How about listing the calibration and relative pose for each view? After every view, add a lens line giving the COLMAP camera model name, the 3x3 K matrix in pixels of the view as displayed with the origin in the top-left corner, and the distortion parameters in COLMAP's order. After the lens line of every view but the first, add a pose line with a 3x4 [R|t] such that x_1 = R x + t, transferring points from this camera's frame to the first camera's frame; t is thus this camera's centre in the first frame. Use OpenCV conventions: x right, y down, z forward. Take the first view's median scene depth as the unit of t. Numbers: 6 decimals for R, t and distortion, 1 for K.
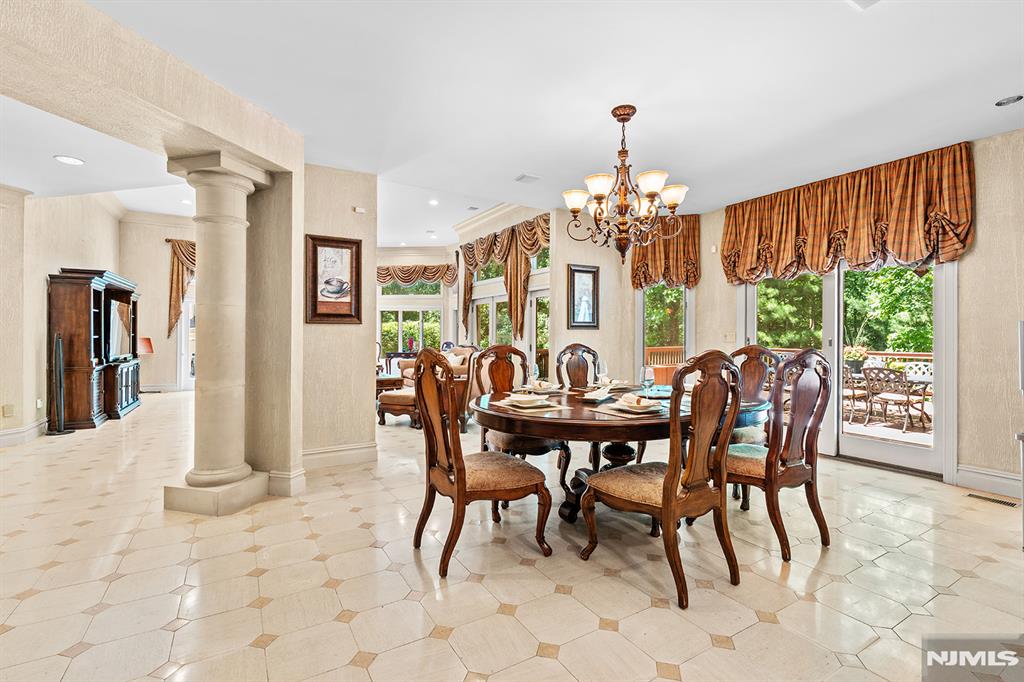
lens RADIAL K [[462.4, 0, 511.4], [0, 462.4, 339.8], [0, 0, 1]] dist [-0.001484, 0.000851]
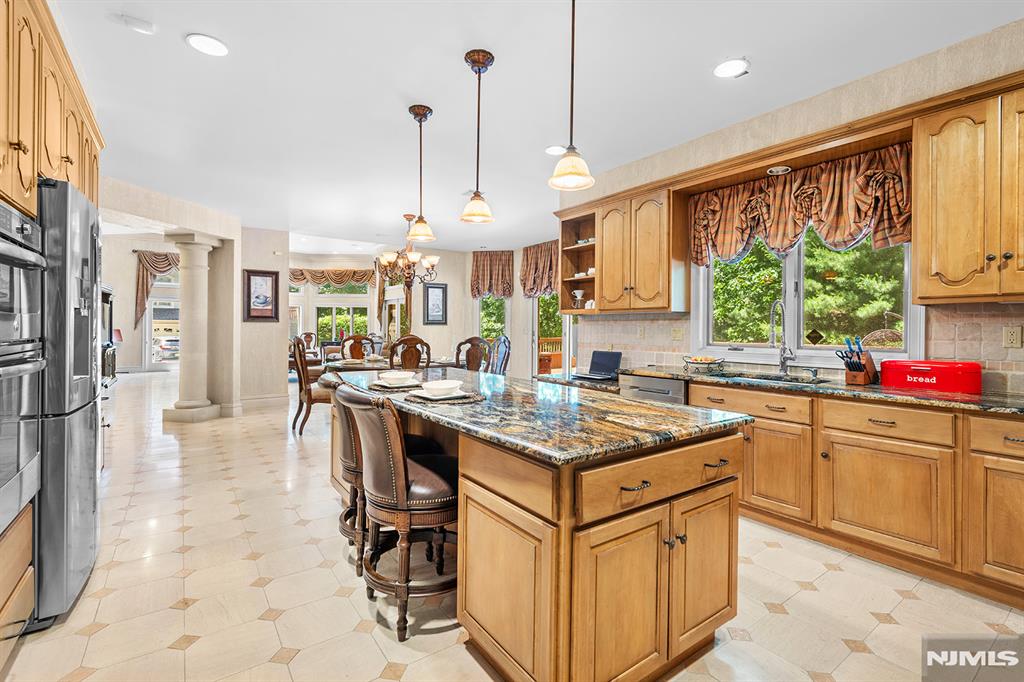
lens RADIAL K [[462.4, 0, 511.9], [0, 462.4, 334.6], [0, 0, 1]] dist [-0.001484, 0.000851]
pose [[0.996630, 0.002583, 0.081985, 0.389113], [-0.003133, 0.999973, 0.006587, -0.002957], [-0.081966, -0.006822, 0.996612, -0.753196]]
